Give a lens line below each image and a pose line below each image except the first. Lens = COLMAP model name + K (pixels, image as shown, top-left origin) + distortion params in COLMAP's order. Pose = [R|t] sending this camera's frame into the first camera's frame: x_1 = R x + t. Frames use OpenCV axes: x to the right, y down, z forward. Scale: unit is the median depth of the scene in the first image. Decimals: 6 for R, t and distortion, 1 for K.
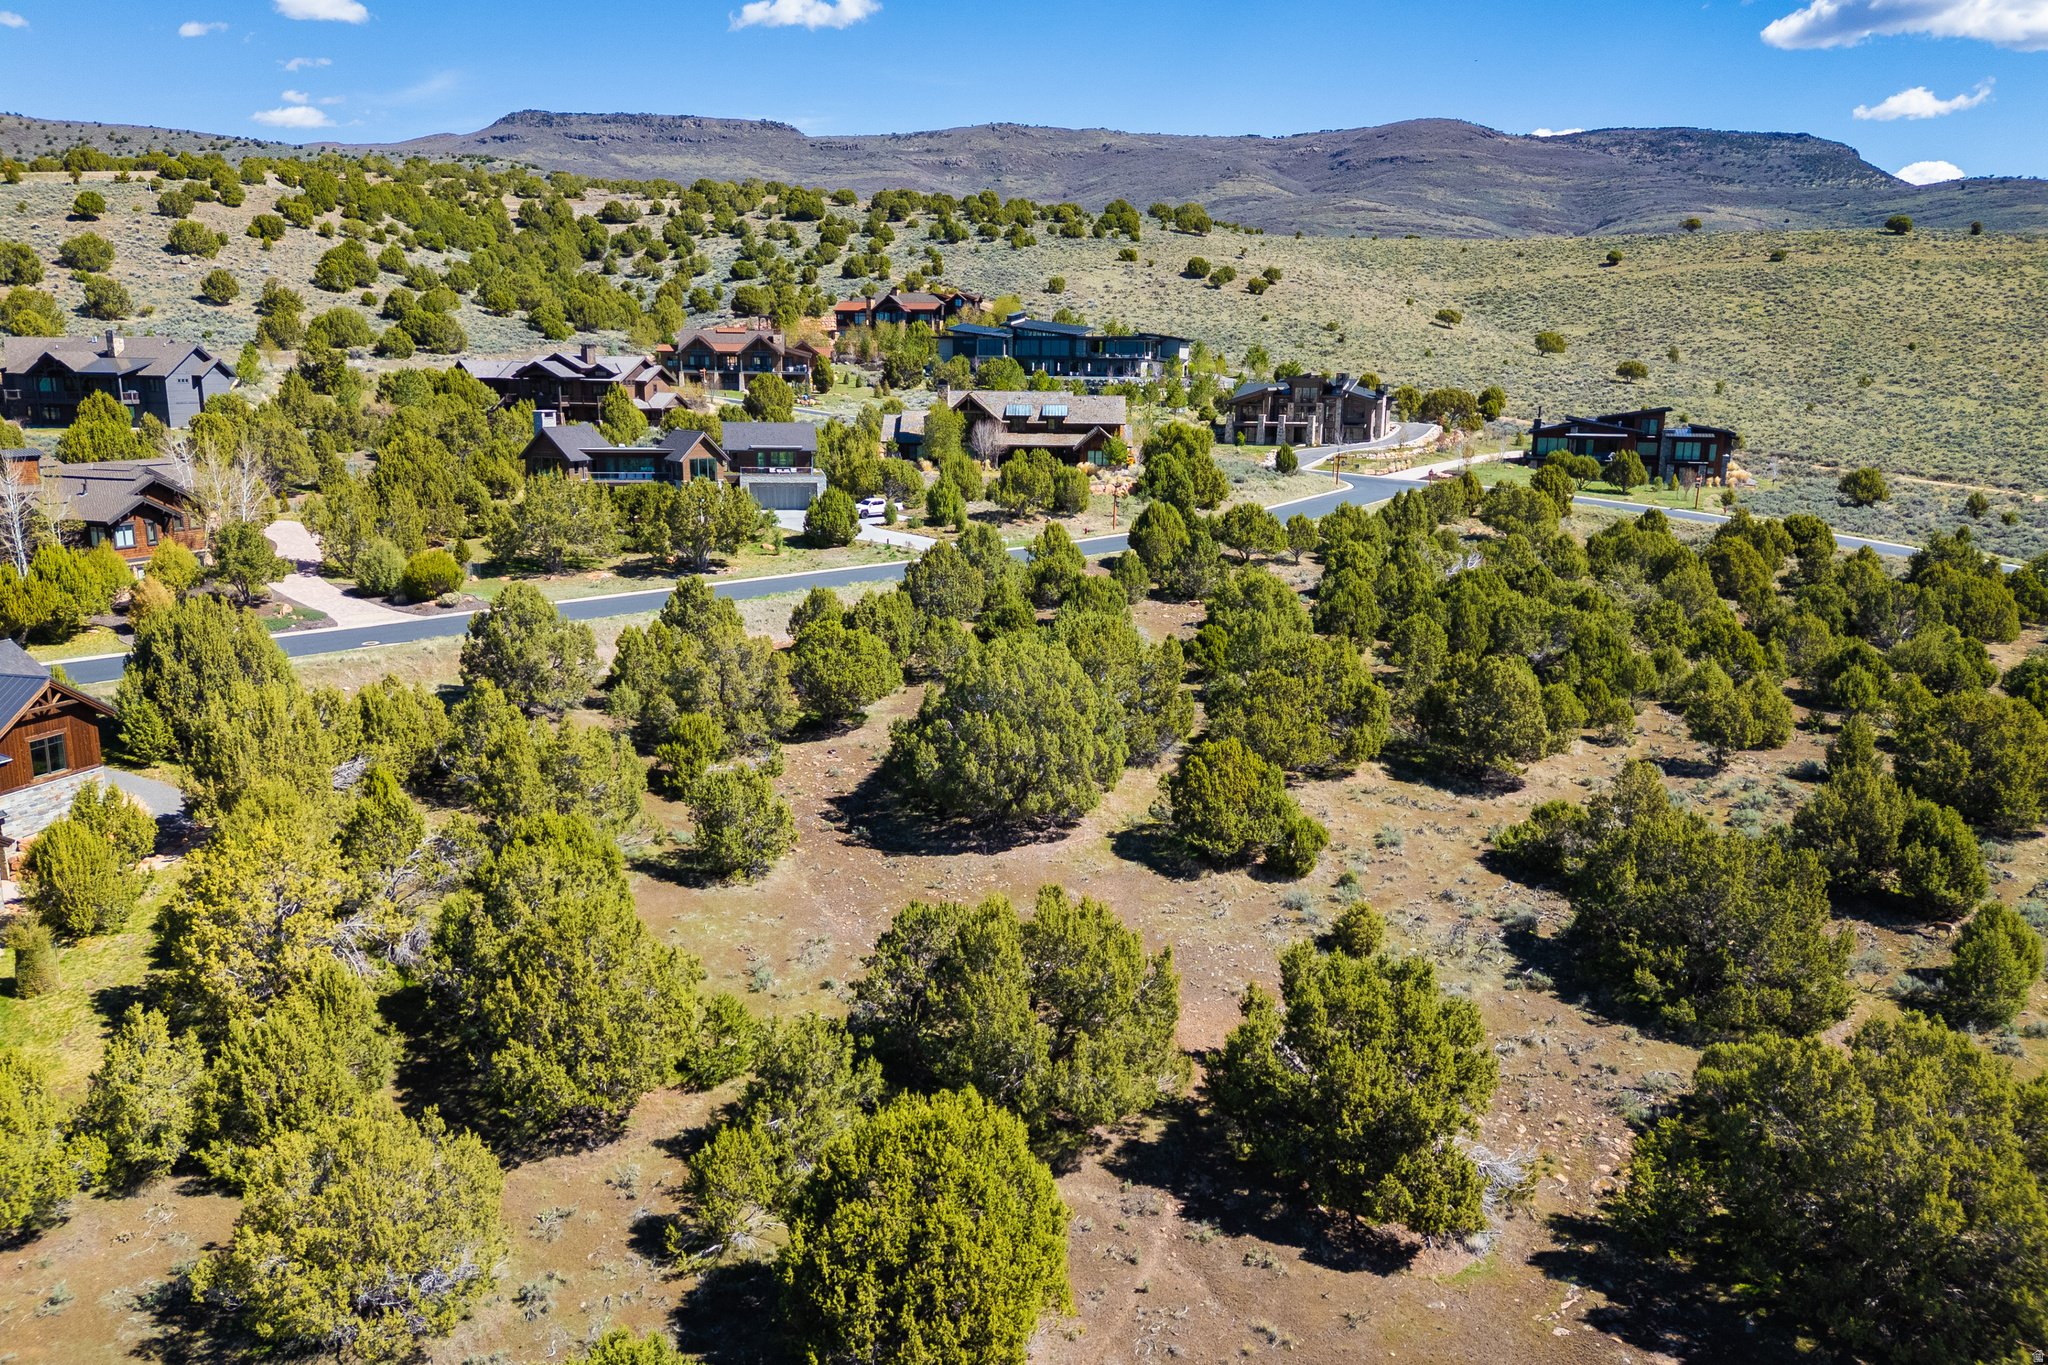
lens RADIAL K [[1495.9, 0, 1036.4], [0, 1495.9, 682.0], [0, 0, 1]] dist [0.044113, -0.048453]
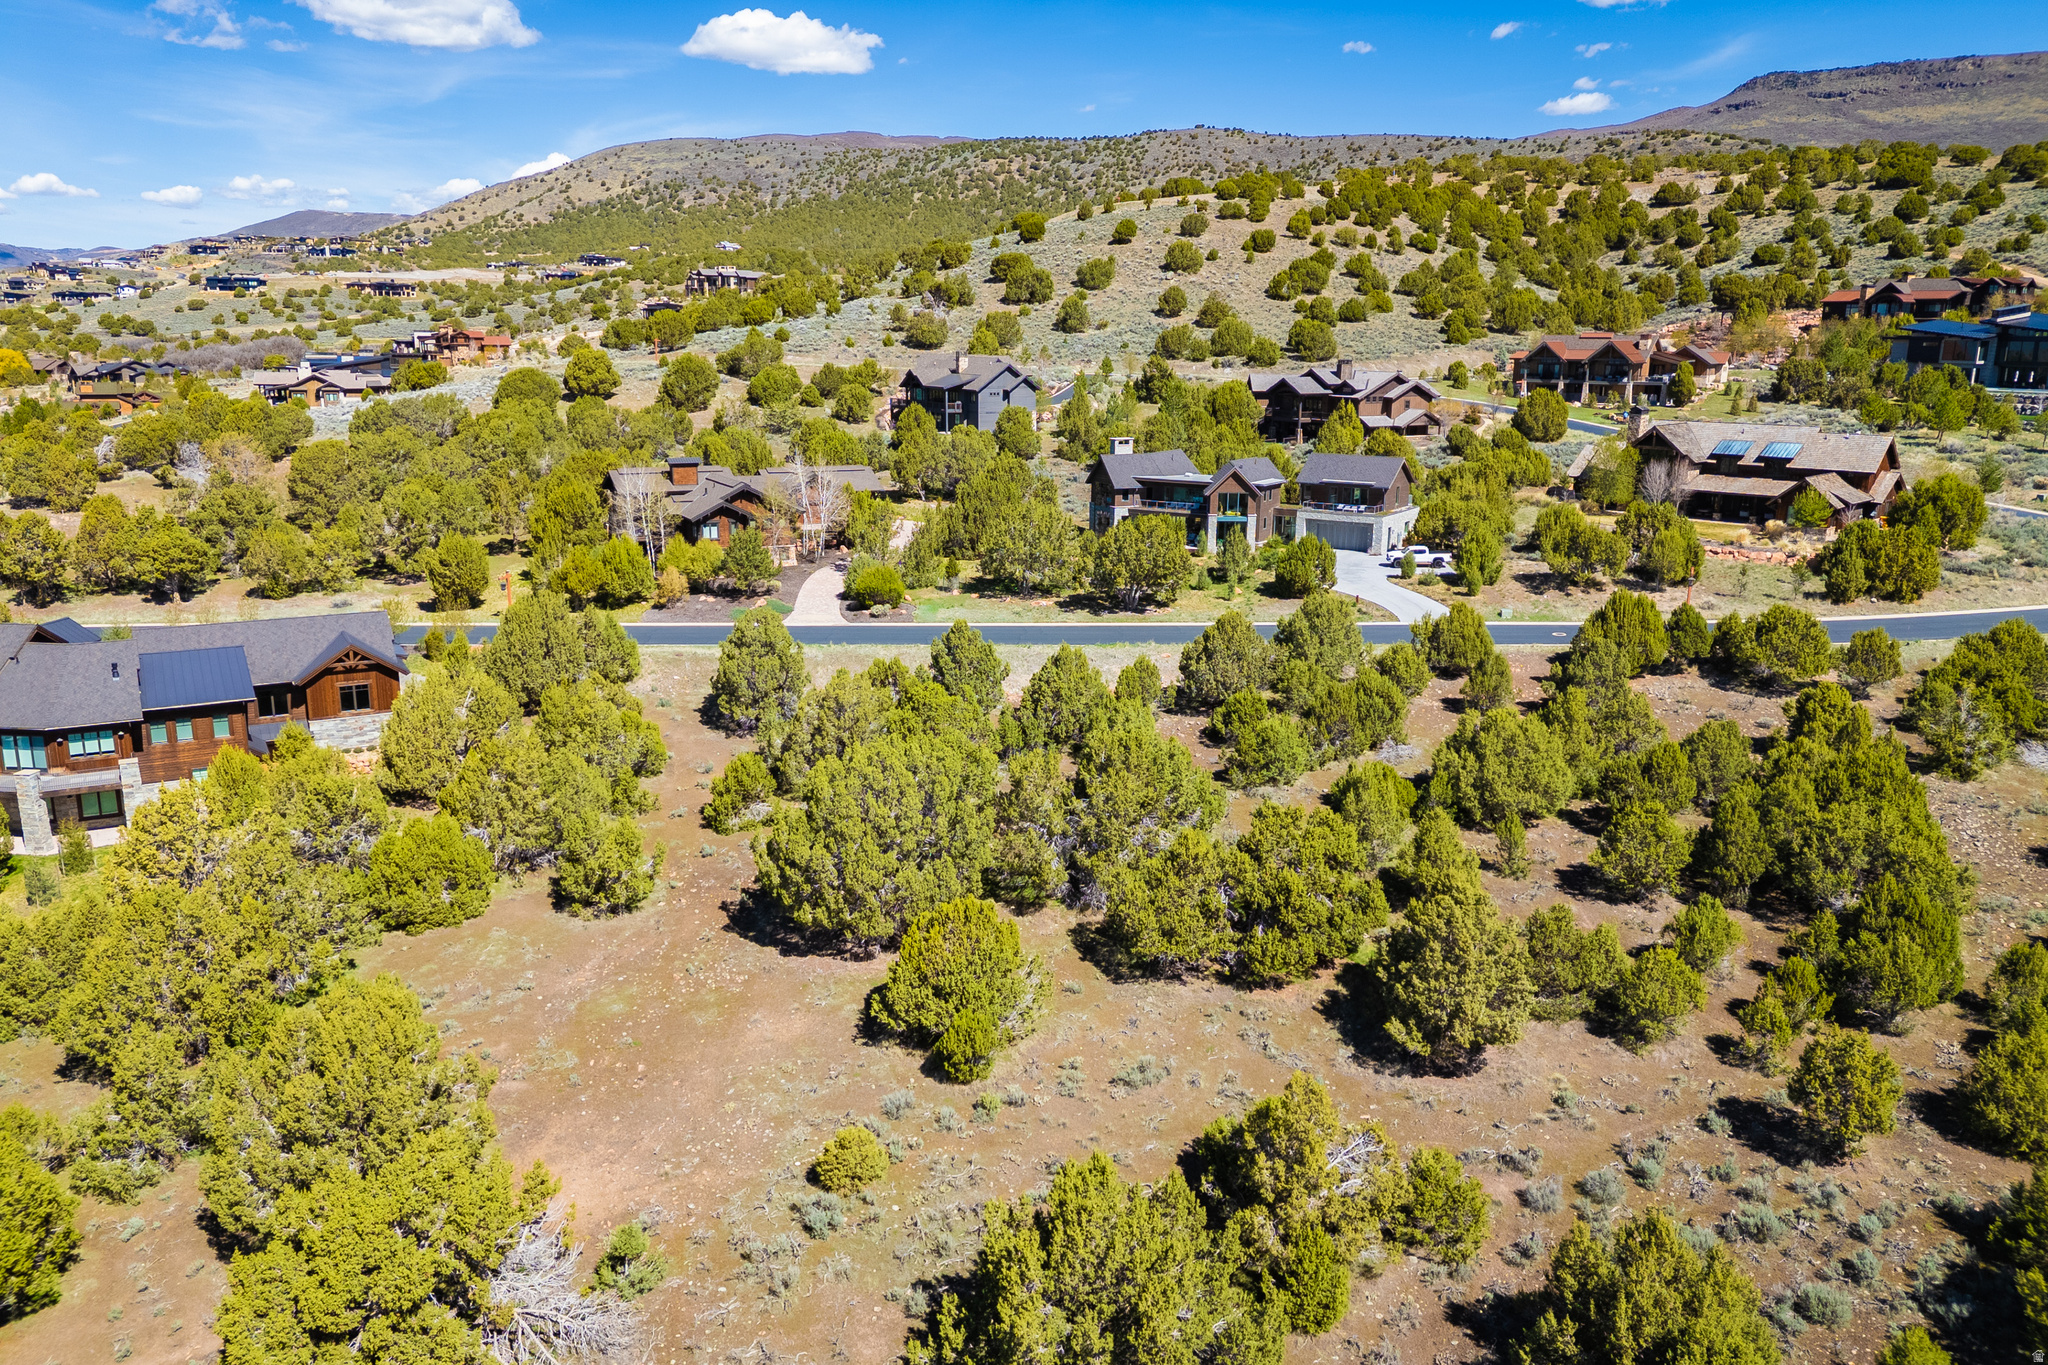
lens RADIAL K [[1495.9, 0, 1036.4], [0, 1495.9, 682.0], [0, 0, 1]] dist [0.044113, -0.048453]
pose [[0.717810, 0.154889, -0.678791, 0.189062], [-0.144090, 0.986882, 0.072818, -0.039750], [0.681165, 0.045538, 0.730712, 0.098429]]
